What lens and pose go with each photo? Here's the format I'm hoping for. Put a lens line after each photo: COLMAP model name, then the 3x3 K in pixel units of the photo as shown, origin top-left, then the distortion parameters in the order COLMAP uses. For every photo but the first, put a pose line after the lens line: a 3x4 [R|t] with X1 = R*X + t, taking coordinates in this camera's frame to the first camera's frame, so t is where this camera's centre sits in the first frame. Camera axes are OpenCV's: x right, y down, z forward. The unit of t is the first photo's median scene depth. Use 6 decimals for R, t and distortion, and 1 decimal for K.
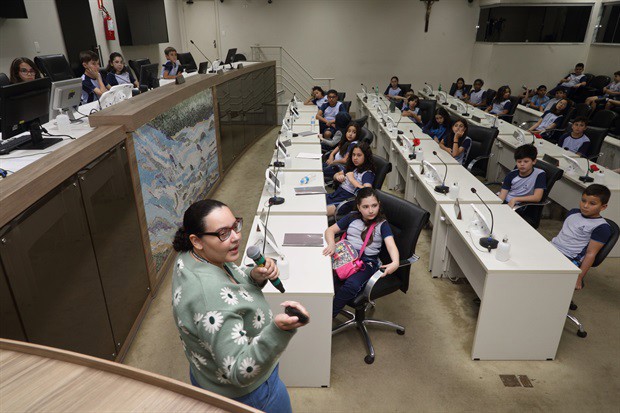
lens RADIAL K [[424.4, 0, 309.3], [0, 424.4, 206.8], [0, 0, 1]] dist [0.003149, 0.002857]
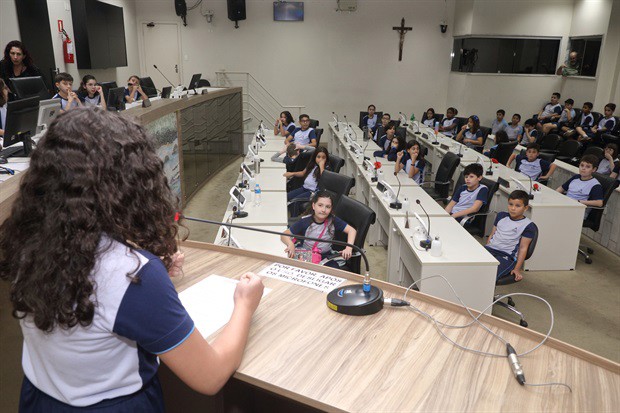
lens RADIAL K [[510.7, 0, 318.4], [0, 510.7, 209.6], [0, 0, 1]] dist [0.001121, -0.004056]
pose [[0.997635, -0.000164, 0.068736, 0.018478], [0.006987, 0.995059, -0.099040, 0.063644], [-0.068380, 0.099286, 0.992707, -0.175769]]
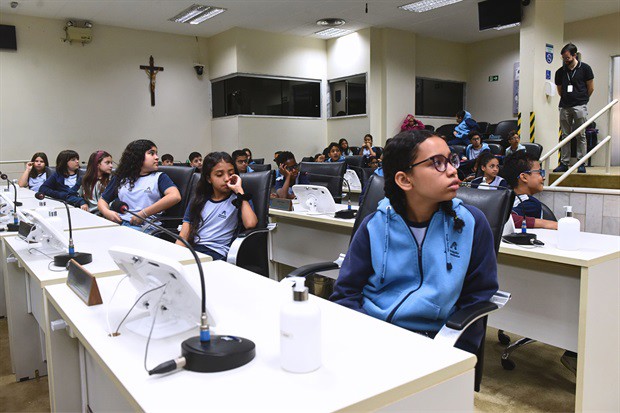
lens RADIAL K [[508.7, 0, 301.8], [0, 508.7, 205.4], [0, 0, 1]] dist [-0.015558, -0.003499]
pose [[0.807538, -0.073802, 0.585179, -0.117269], [0.243173, 0.945553, -0.216324, 0.060057], [-0.537353, 0.316990, 0.781517, 0.298275]]
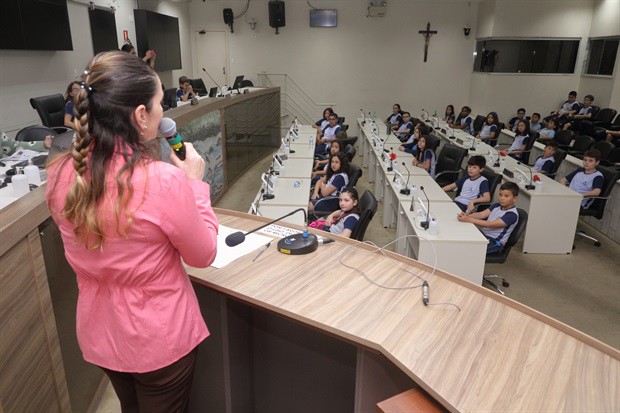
lens RADIAL K [[470.7, 0, 307.8], [0, 470.7, 208.9], [0, 0, 1]] dist [0.000850, -0.000468]
pose [[0.999320, 0.020128, -0.030889, 0.050027], [-0.022488, 0.996695, -0.078062, 0.079721], [0.029216, 0.078704, 0.996470, -0.232559]]
